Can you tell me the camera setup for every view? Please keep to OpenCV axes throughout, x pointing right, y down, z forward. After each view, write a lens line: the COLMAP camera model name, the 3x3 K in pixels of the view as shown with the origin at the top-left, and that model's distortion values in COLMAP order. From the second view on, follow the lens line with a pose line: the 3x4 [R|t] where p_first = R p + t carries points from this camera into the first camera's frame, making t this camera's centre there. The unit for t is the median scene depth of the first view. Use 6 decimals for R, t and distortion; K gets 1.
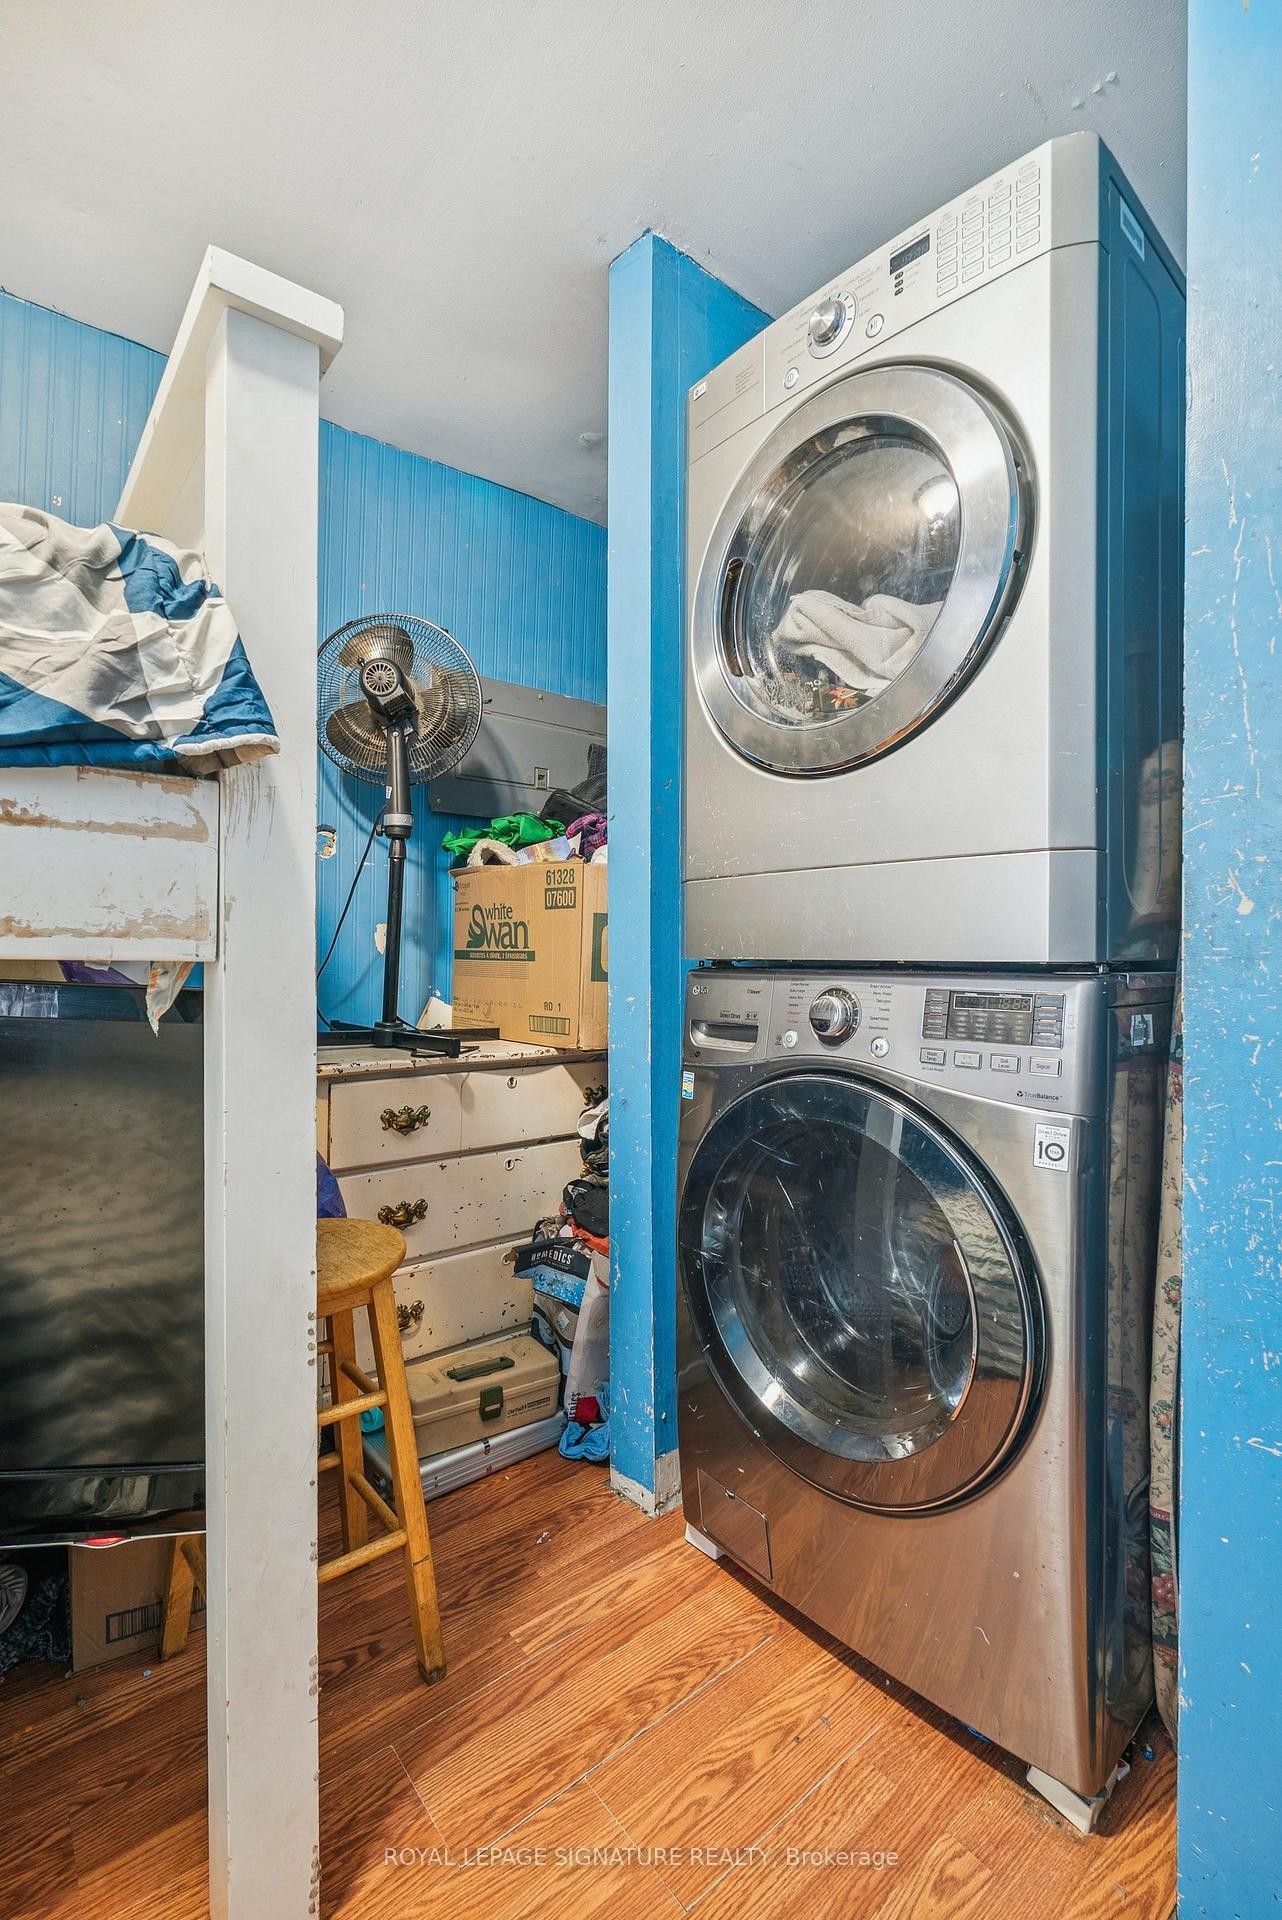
lens RADIAL K [[858.8, 0, 641.0], [0, 858.8, 960.0], [0, 0, 1]] dist [-0.000714, 0.000000]
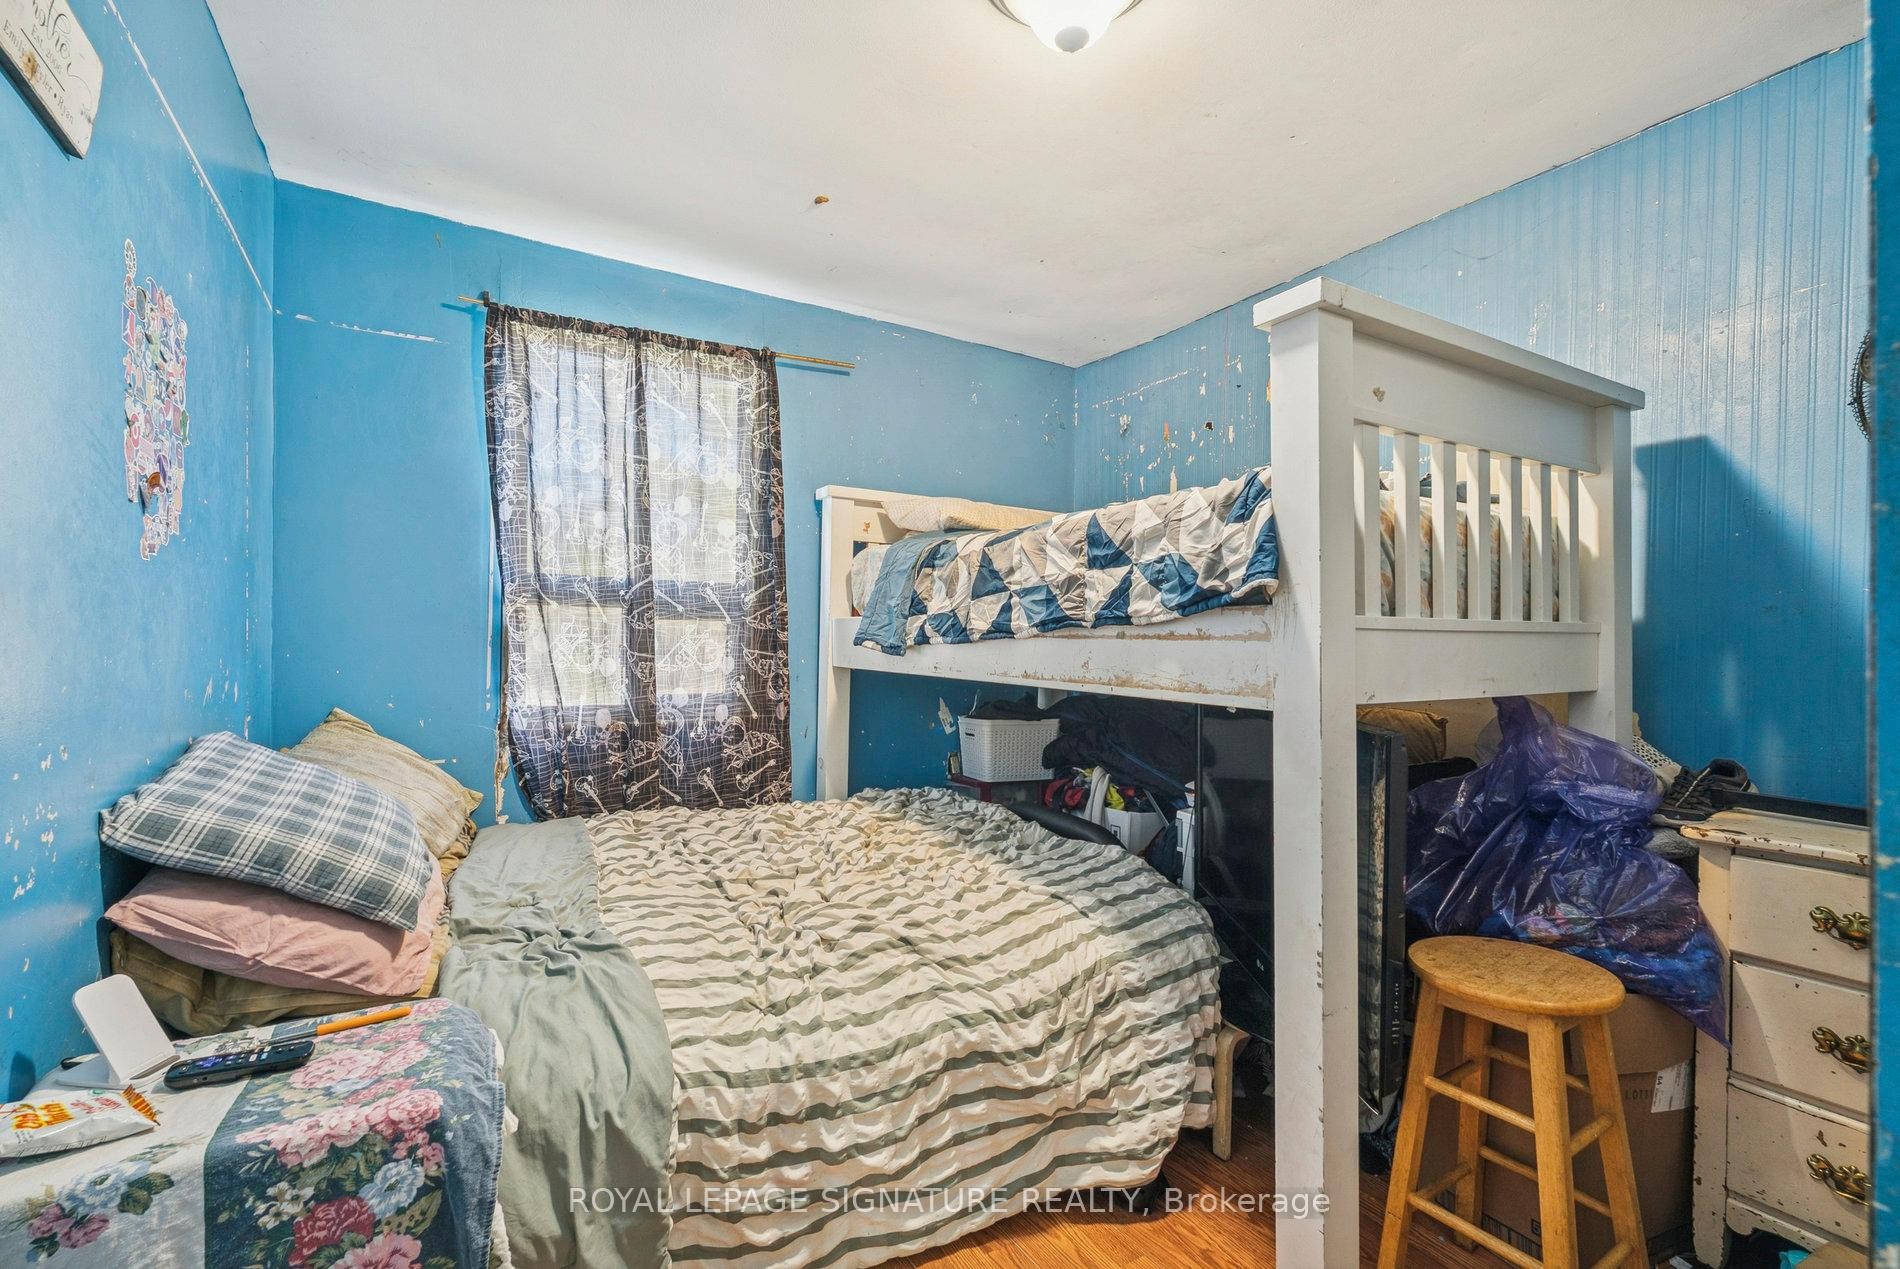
lens RADIAL K [[840.1, 0, 960.7], [0, 840.1, 630.7], [0, 0, 1]] dist [-0.002765, -0.000093]
pose [[-0.148405, -0.010499, -0.988871, 1.316950], [0.000629, 0.999942, -0.010711, -0.150519], [0.988927, -0.002211, -0.148389, 0.684991]]
